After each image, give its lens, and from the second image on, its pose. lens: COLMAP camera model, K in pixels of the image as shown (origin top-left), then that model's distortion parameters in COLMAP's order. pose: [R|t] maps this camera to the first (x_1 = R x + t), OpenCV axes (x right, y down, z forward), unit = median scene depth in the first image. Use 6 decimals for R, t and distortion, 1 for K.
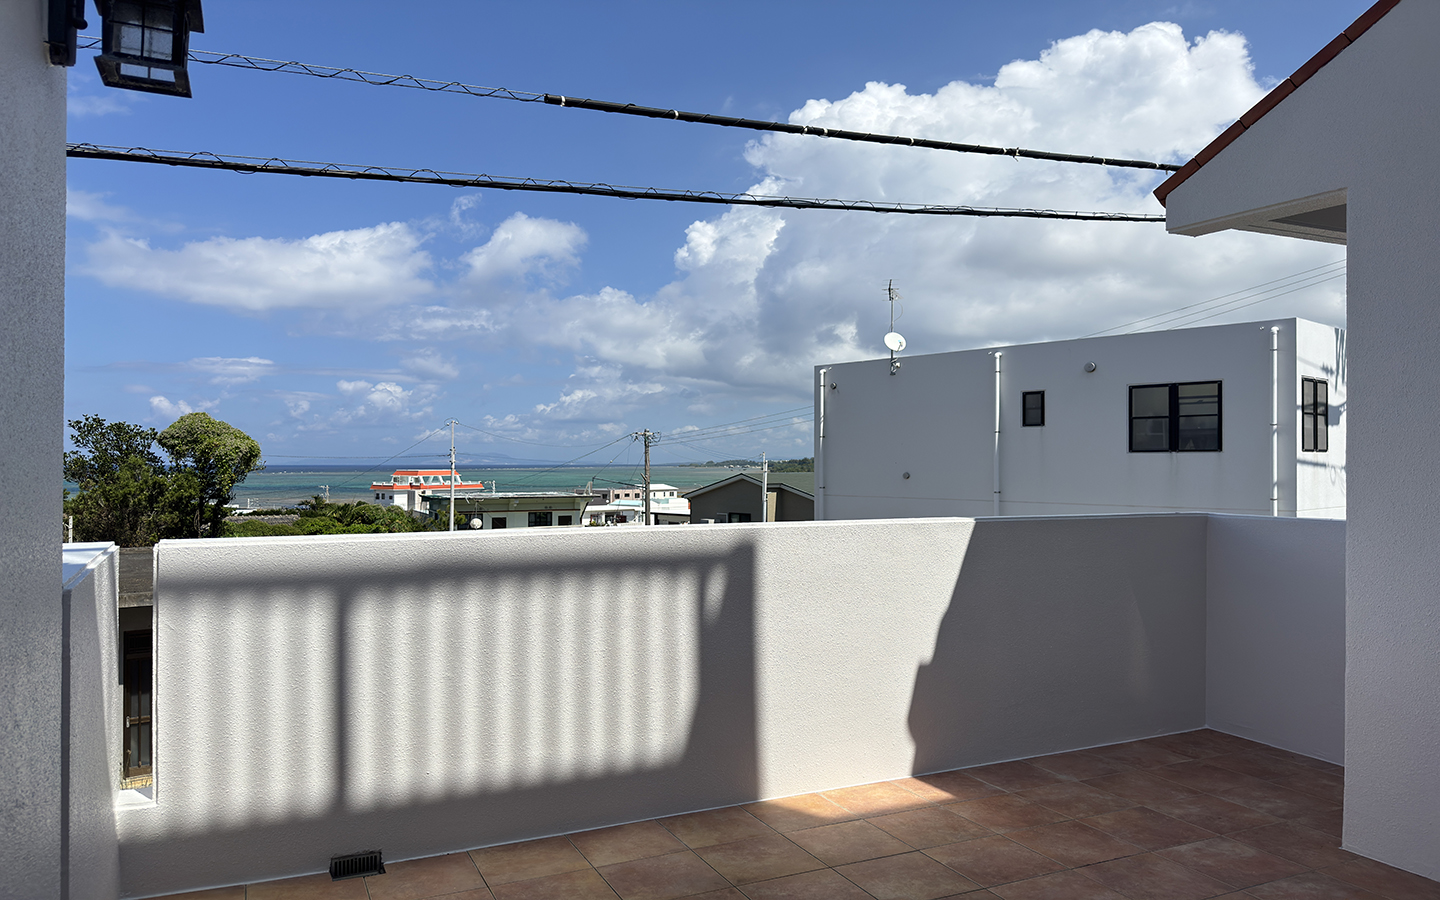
lens RADIAL K [[1006.0, 0, 715.8], [0, 1006.0, 454.1], [0, 0, 1]] dist [0.122005, -0.161884]
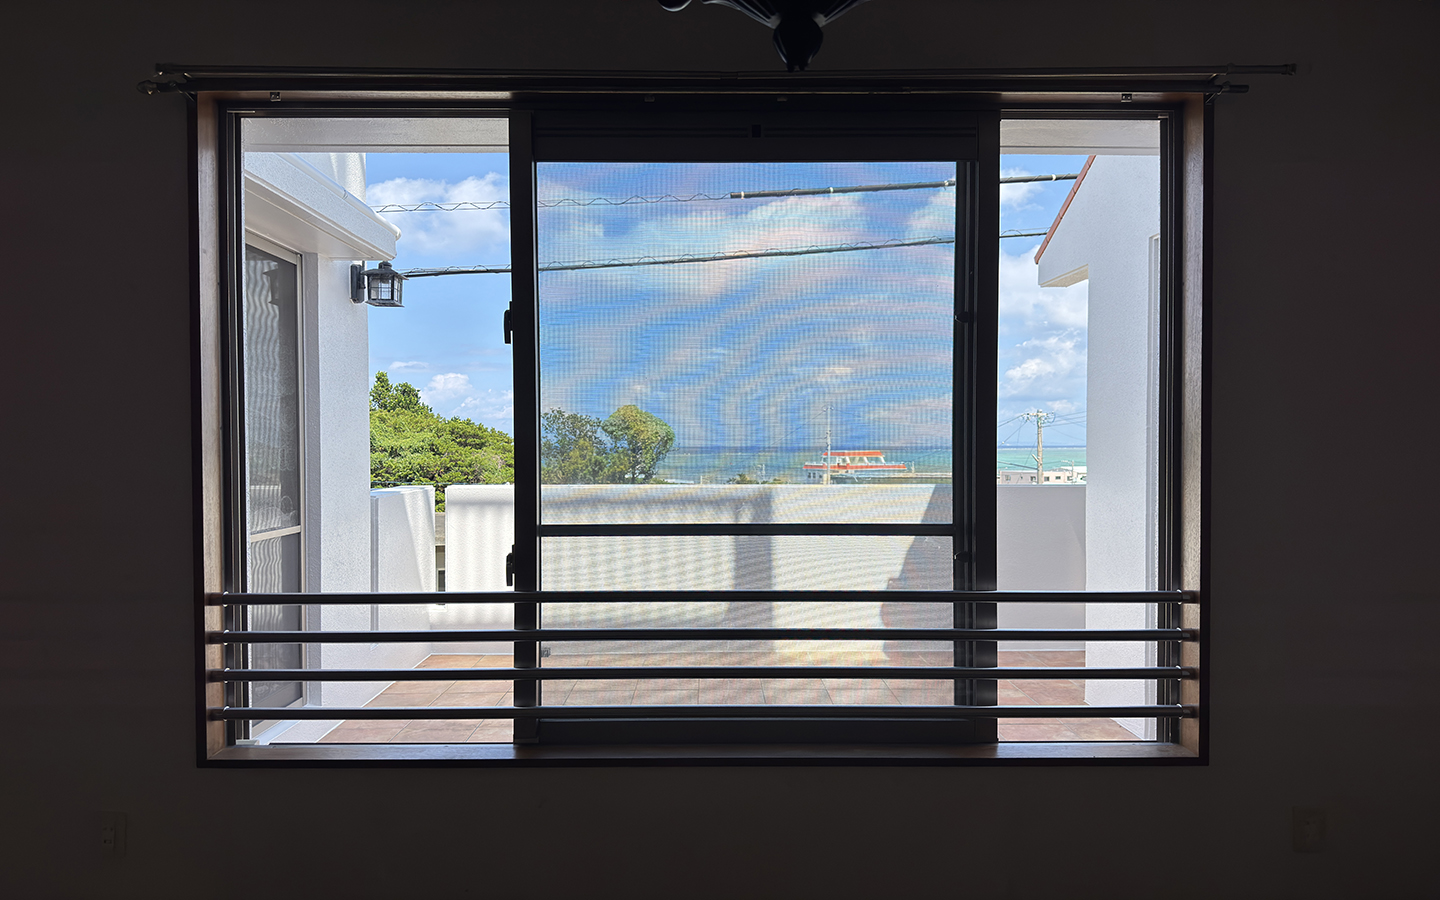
lens RADIAL K [[1006.0, 0, 715.8], [0, 1006.0, 454.1], [0, 0, 1]] dist [0.122005, -0.161884]
pose [[0.912347, 0.002802, -0.409407, 0.094135], [0.004851, 0.999832, 0.017654, -0.001579], [0.409388, -0.018093, 0.912181, -0.076098]]
